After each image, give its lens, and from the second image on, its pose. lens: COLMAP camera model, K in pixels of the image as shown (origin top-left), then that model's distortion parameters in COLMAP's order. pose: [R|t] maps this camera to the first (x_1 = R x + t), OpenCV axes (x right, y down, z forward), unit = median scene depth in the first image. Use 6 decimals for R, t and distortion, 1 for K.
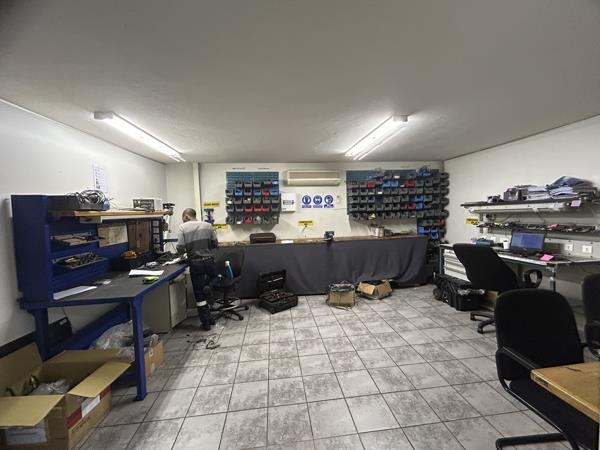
lens RADIAL K [[243.1, 0, 301.1], [0, 243.1, 227.0], [0, 0, 1]] dist [0.004021, 0.000811]
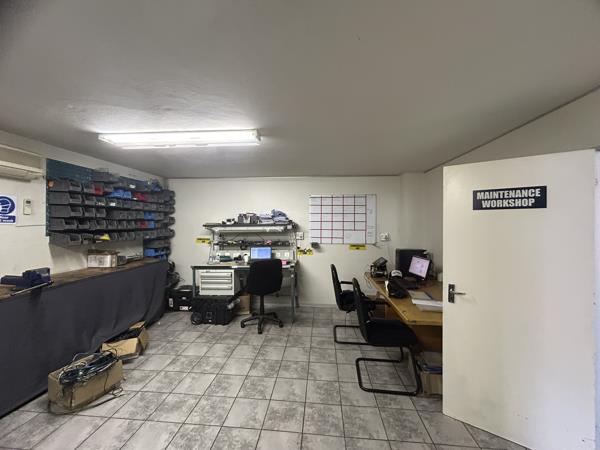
lens RADIAL K [[243.1, 0, 299.1], [0, 243.1, 225.8], [0, 0, 1]] dist [0.004021, 0.000811]
pose [[0.208400, 0.028062, 0.977641, -0.398783], [0.056057, 0.997602, -0.040585, -0.031647], [-0.976436, 0.063262, 0.206327, 0.534924]]
